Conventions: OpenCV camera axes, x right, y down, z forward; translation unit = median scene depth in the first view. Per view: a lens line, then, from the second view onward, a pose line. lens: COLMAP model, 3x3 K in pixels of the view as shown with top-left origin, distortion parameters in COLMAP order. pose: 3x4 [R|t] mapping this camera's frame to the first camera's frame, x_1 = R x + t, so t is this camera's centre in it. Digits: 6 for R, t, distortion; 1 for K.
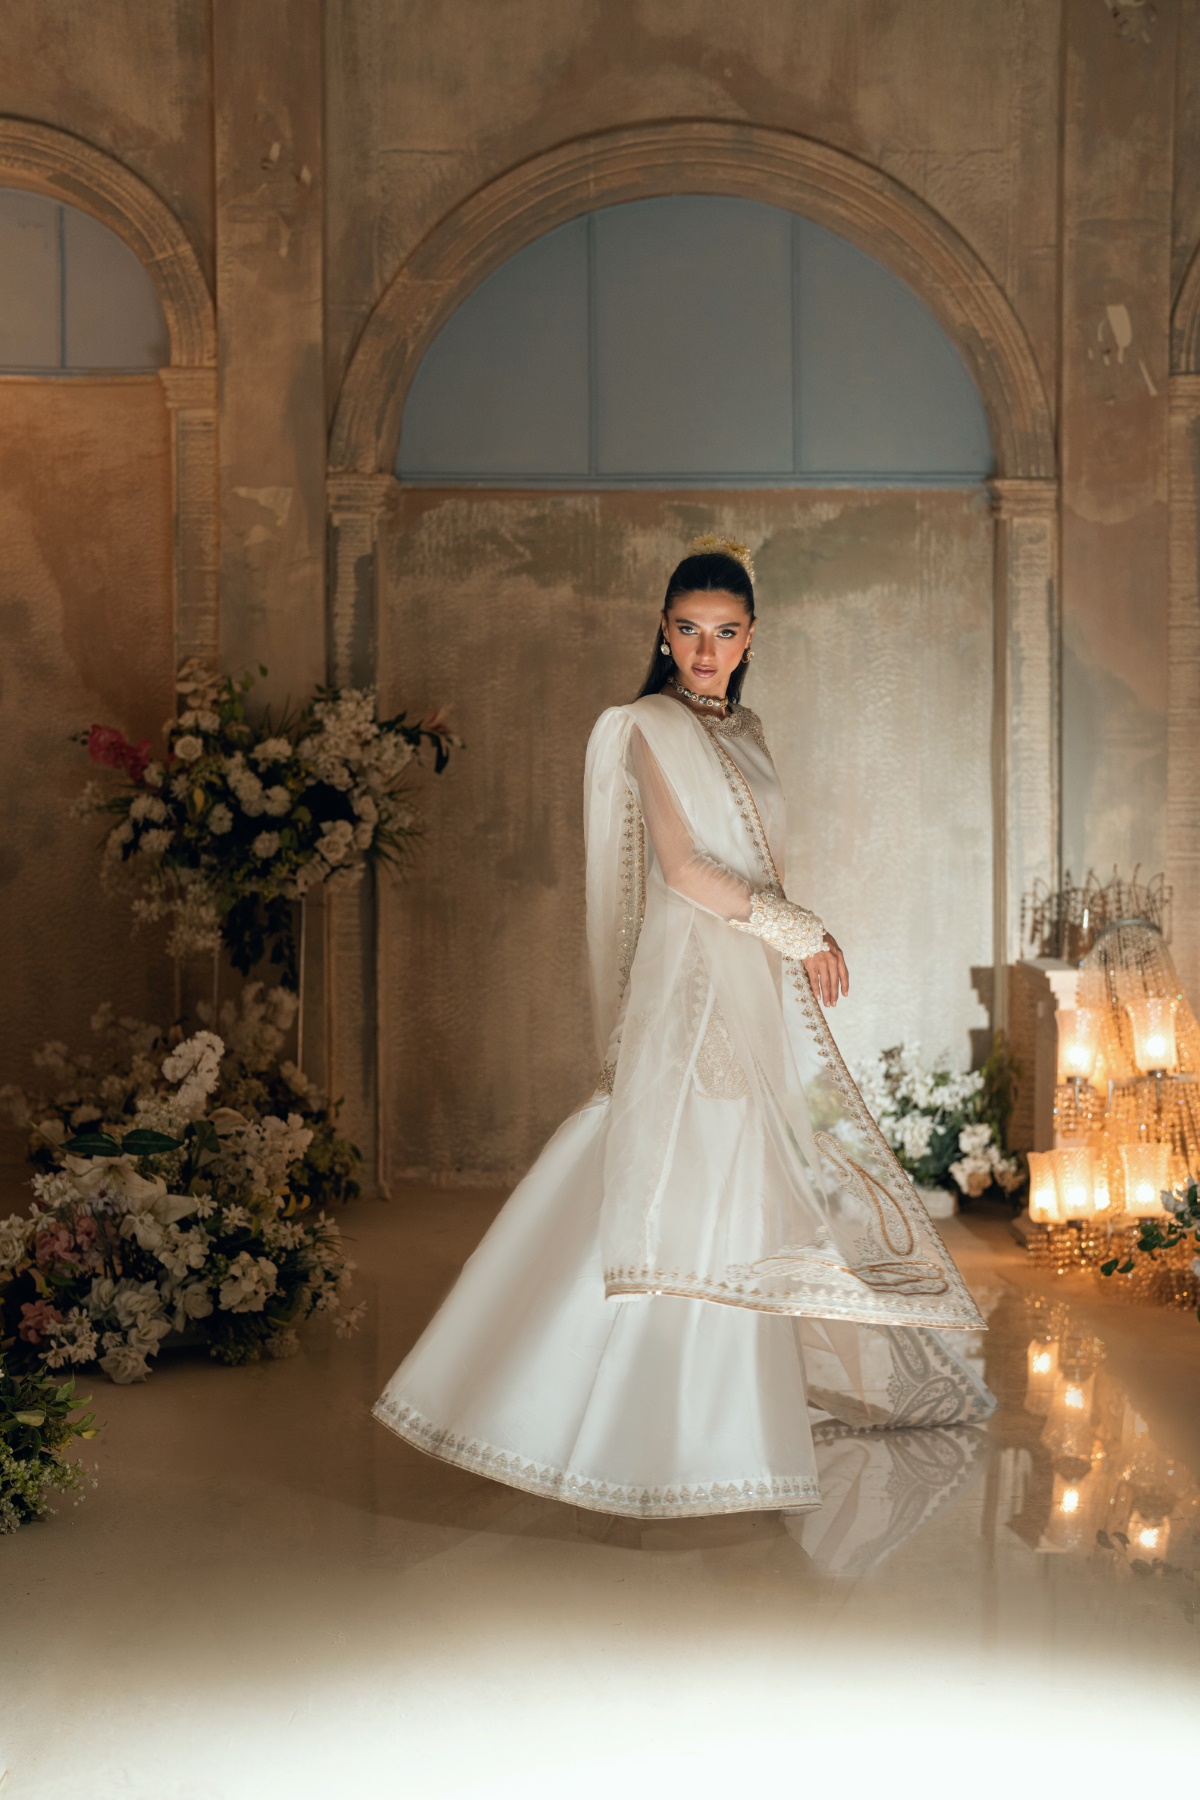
lens RADIAL K [[2440.5, 0, 584.8], [0, 2440.5, 881.2], [0, 0, 1]] dist [-0.175380, 1.008664]
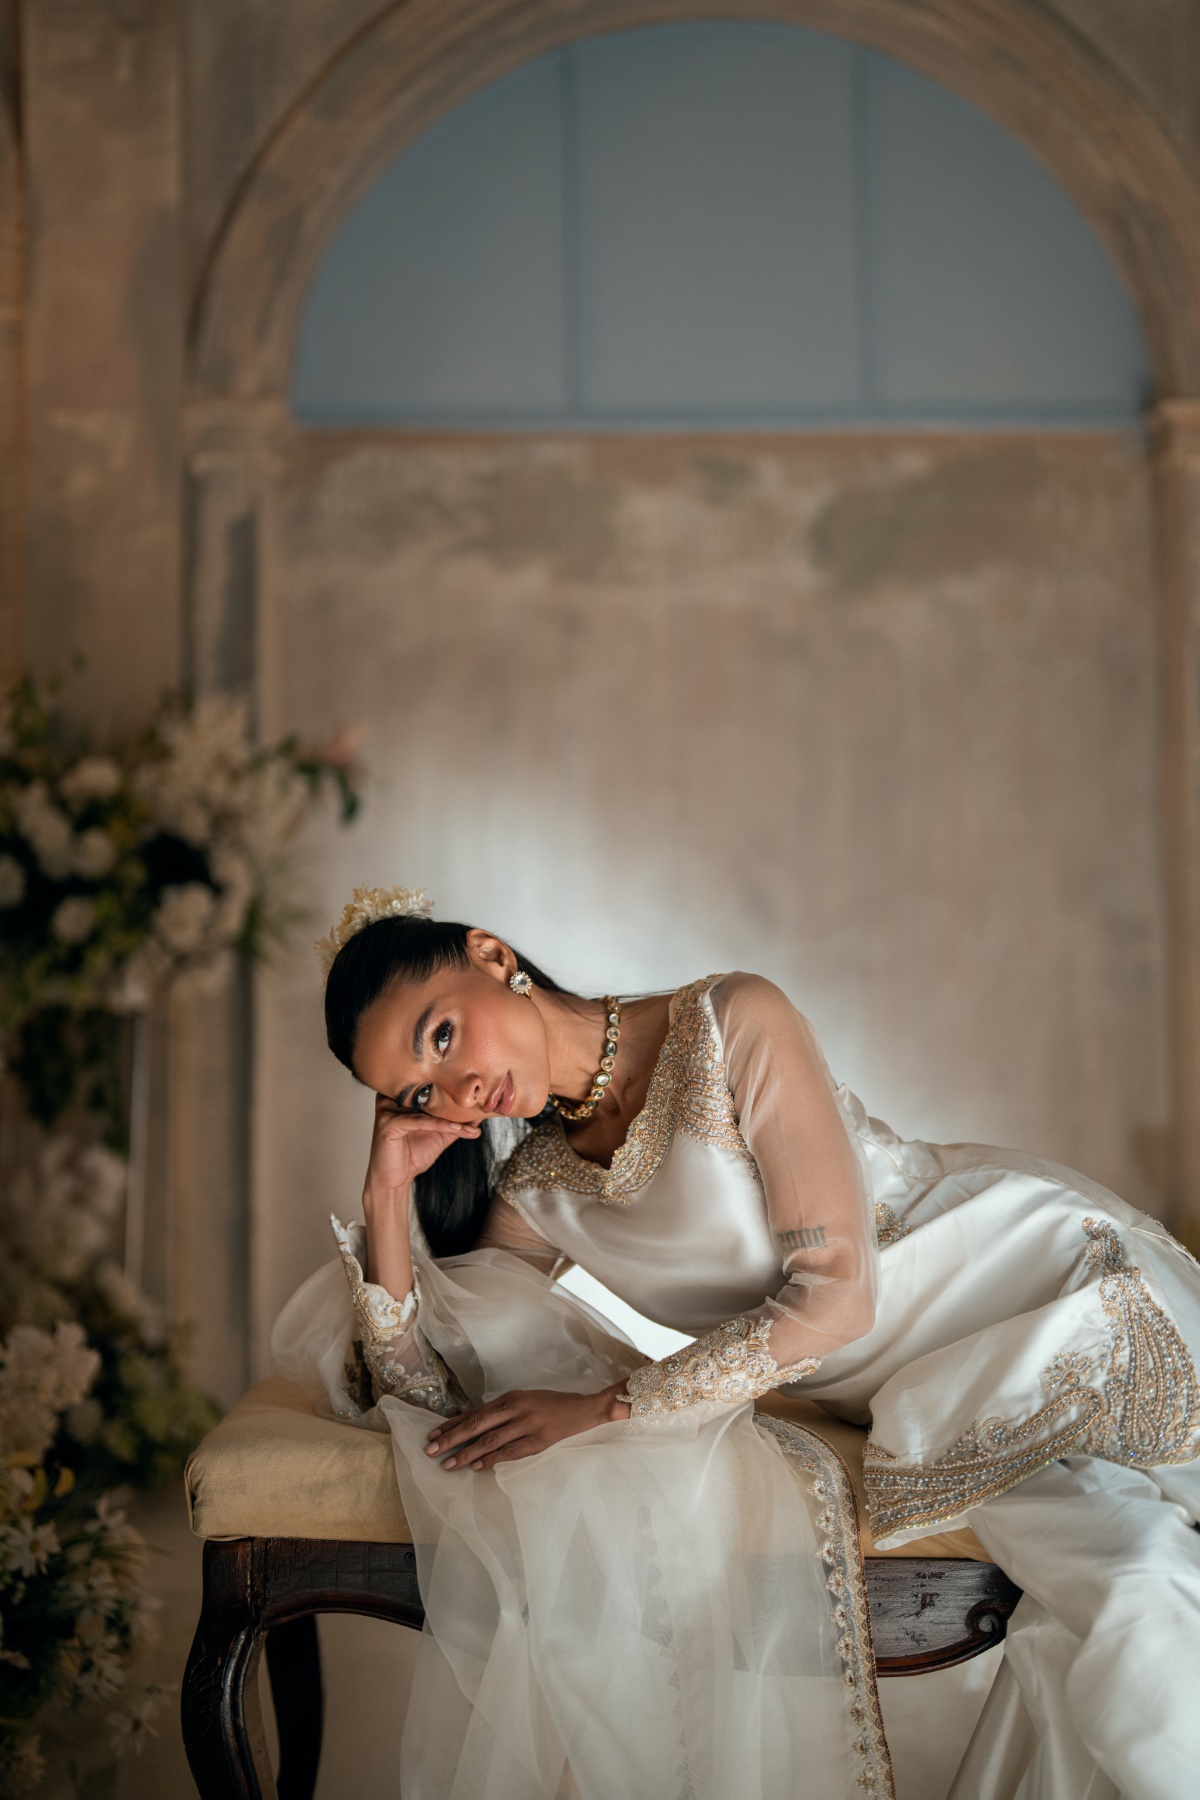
lens RADIAL K [[2440.5, 0, 584.8], [0, 2440.5, 881.2], [0, 0, 1]] dist [-0.175380, 1.008664]
pose [[0.999792, -0.004406, 0.019932, -0.008636], [0.006707, 0.993120, -0.116906, 0.048589], [-0.019280, 0.117015, 0.992943, 0.344205]]
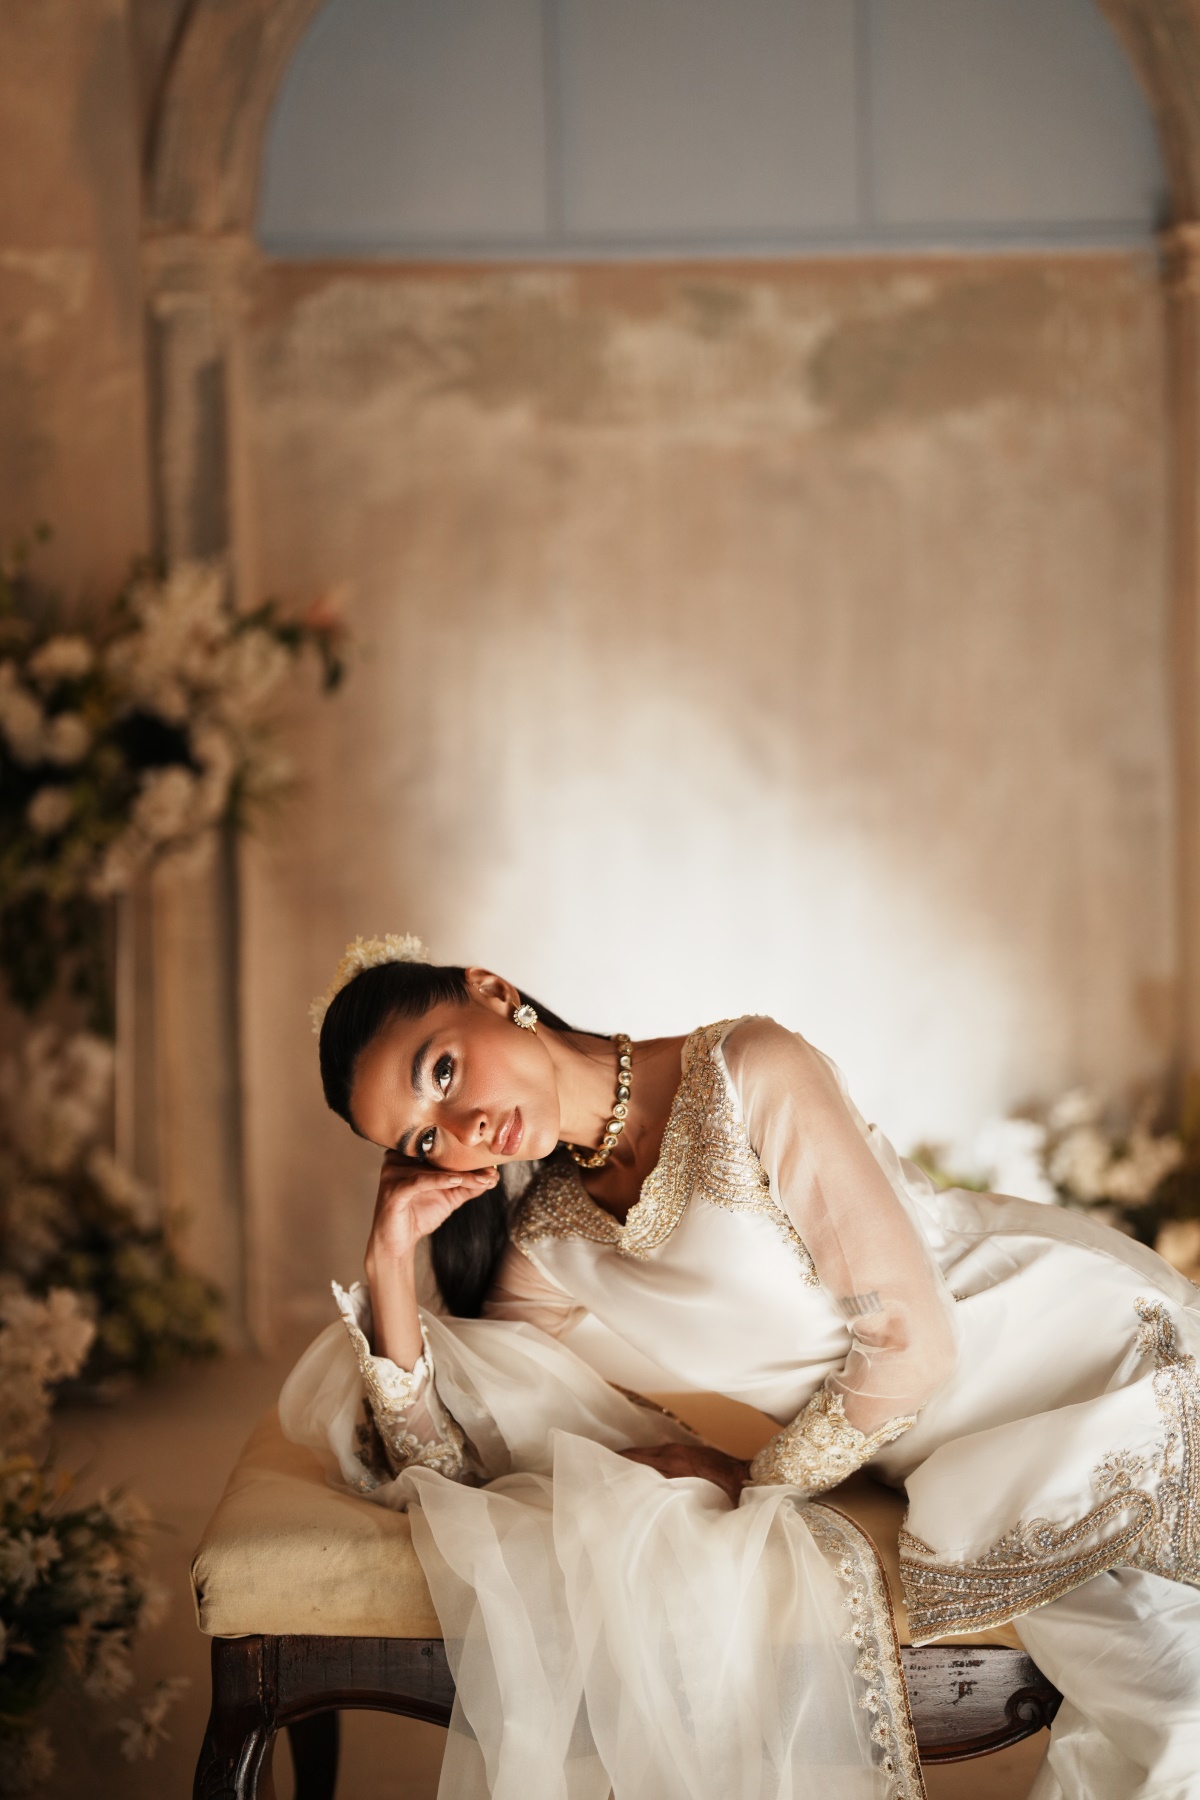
lens RADIAL K [[2417.5, 0, 600.0], [0, 2417.5, 900.0], [0, 0, 1]] dist [-0.160518, 0.850108]
pose [[0.999185, -0.021753, 0.033992, -0.012025], [0.021377, 0.999707, 0.011386, 0.003819], [-0.034230, -0.010650, 0.999357, 0.367914]]
